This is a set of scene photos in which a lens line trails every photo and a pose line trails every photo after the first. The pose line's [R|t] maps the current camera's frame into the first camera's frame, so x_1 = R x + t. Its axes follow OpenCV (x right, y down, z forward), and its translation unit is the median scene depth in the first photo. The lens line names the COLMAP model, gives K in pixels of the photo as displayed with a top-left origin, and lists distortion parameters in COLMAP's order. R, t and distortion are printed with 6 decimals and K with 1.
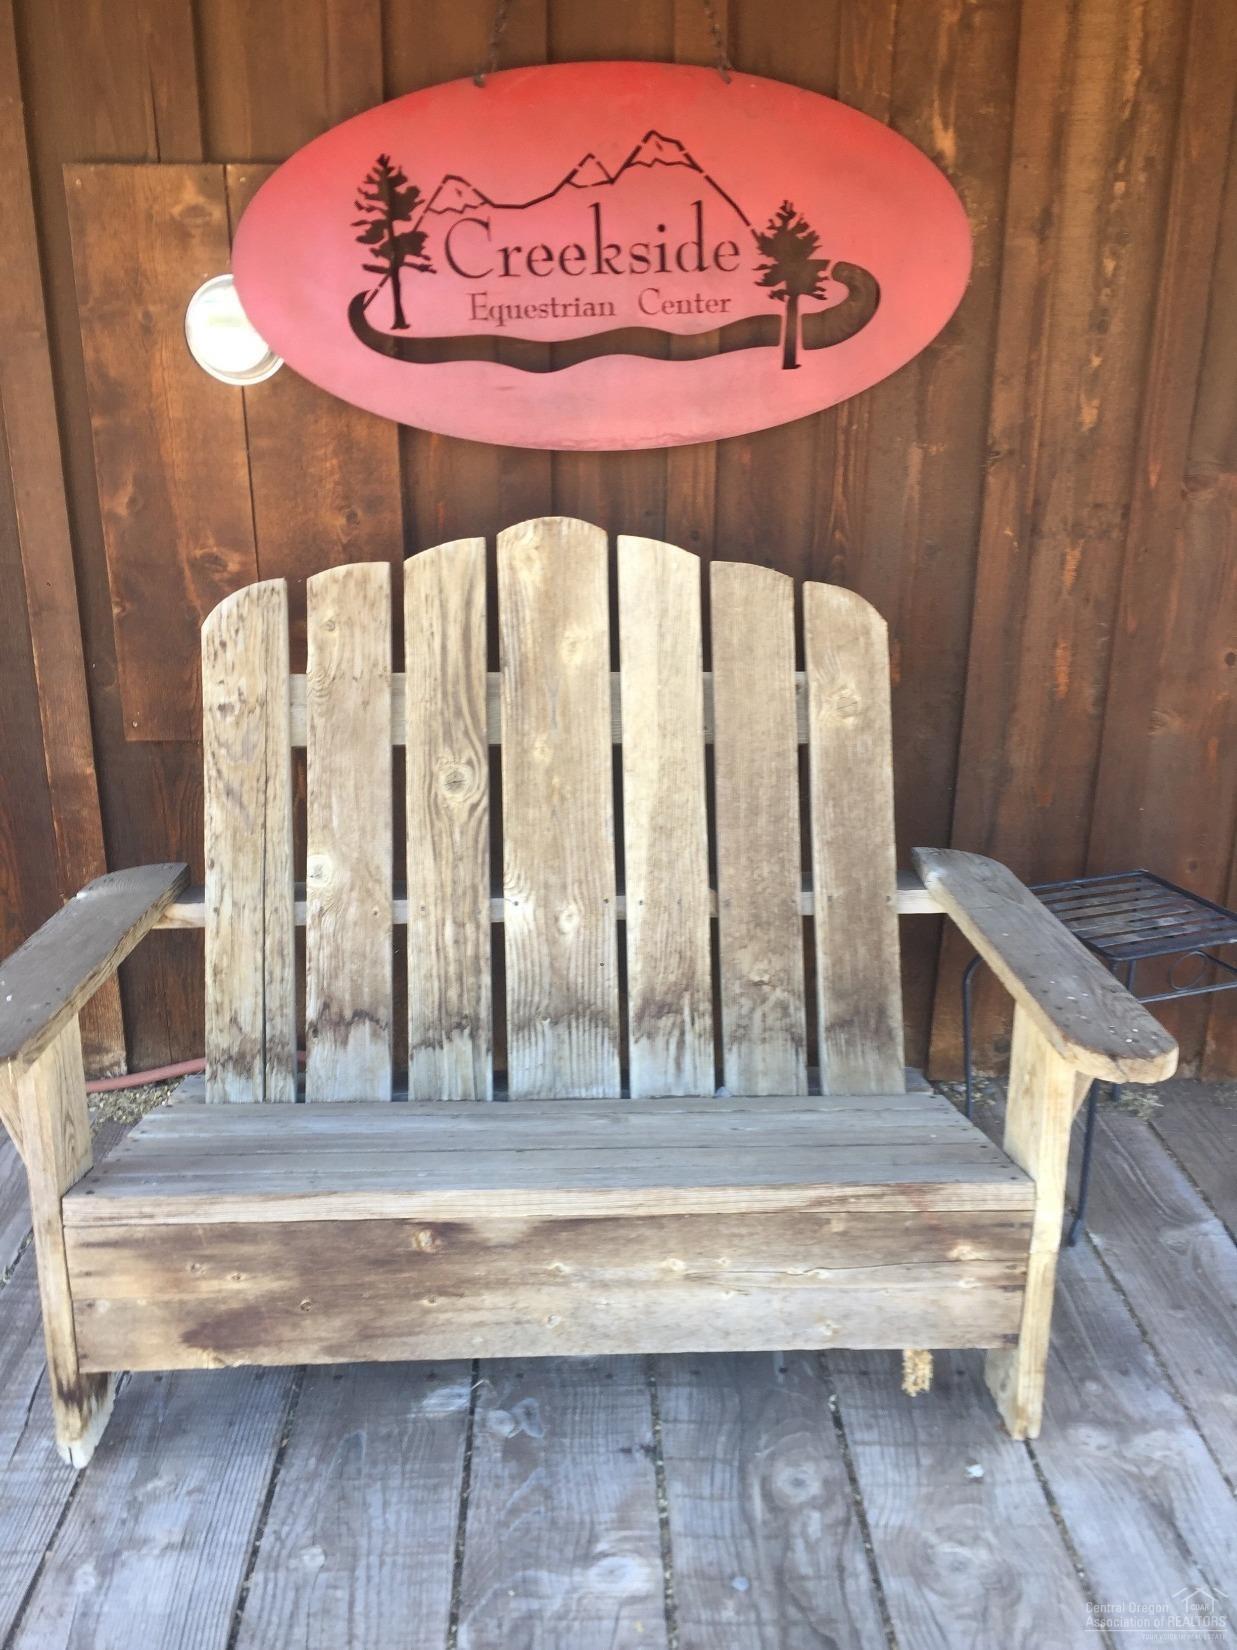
lens RADIAL K [[1356.4, 0, 618.5], [0, 1356.4, 825.0], [0, 0, 1]] dist [0.025390, -0.067340]
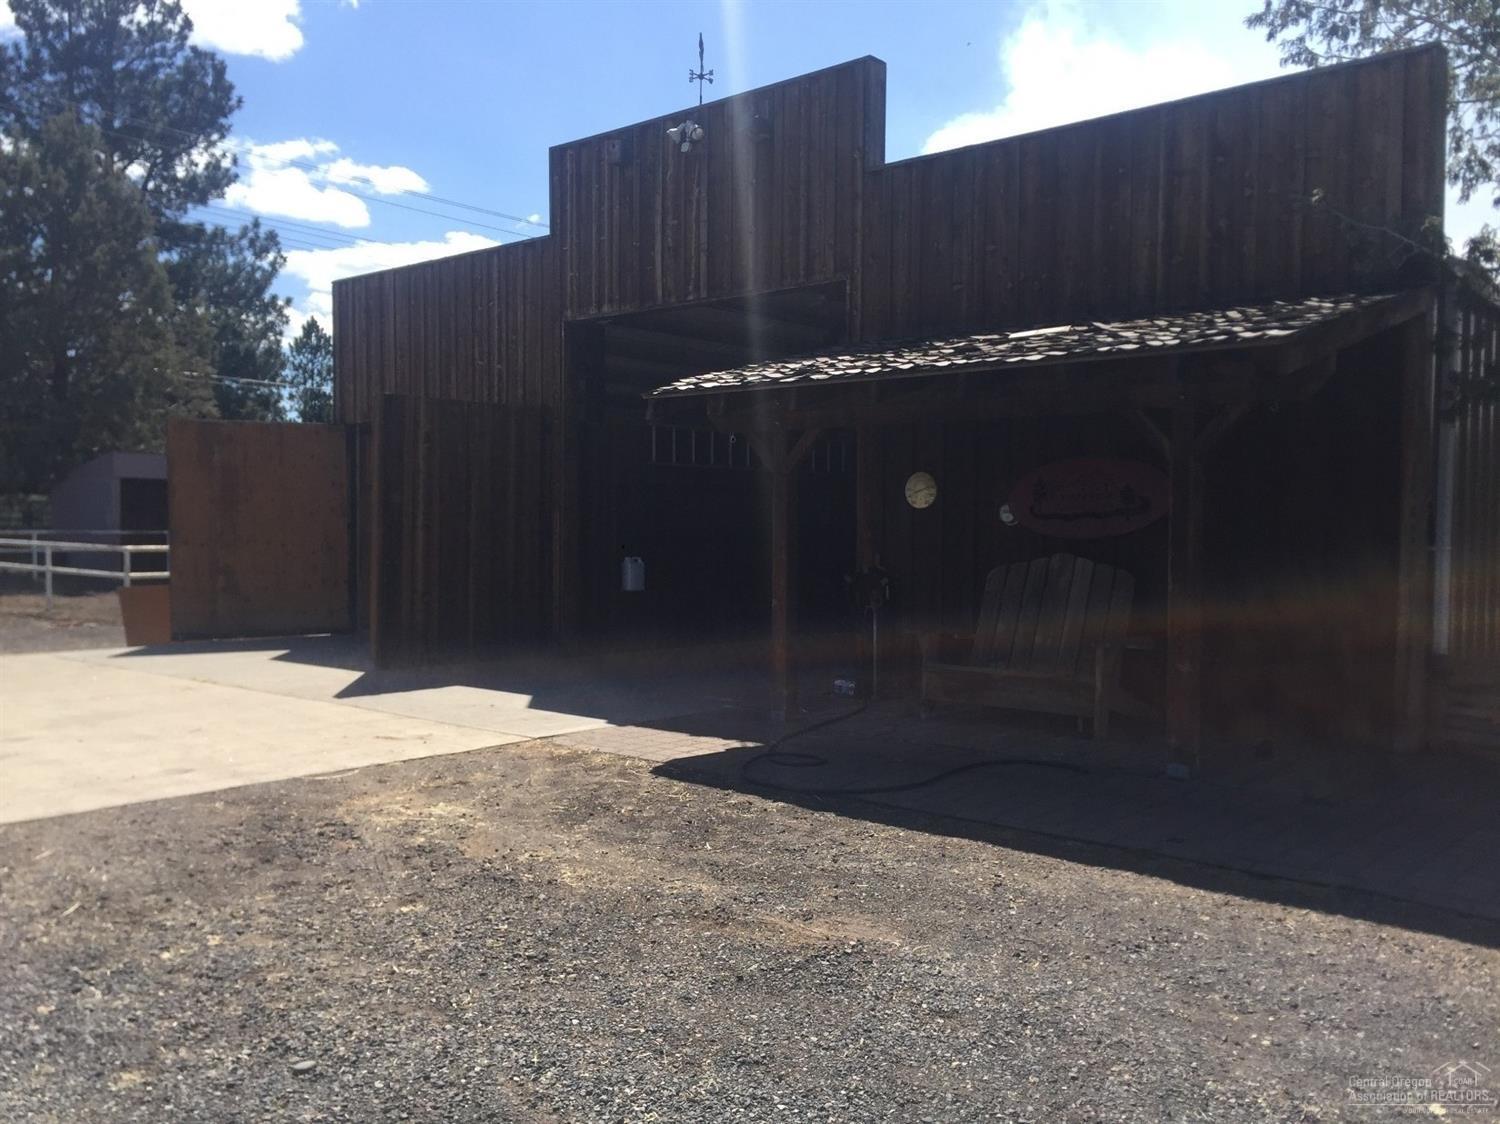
lens RADIAL K [[1233.1, 0, 750.0], [0, 1233.1, 562.0], [0, 0, 1]] dist [0.025390, -0.067340]
pose [[0.734326, 0.008989, -0.678737, 1.877128], [-0.210998, 0.953401, -0.215652, 0.852088], [0.645170, 0.301571, 0.702004, -2.378745]]
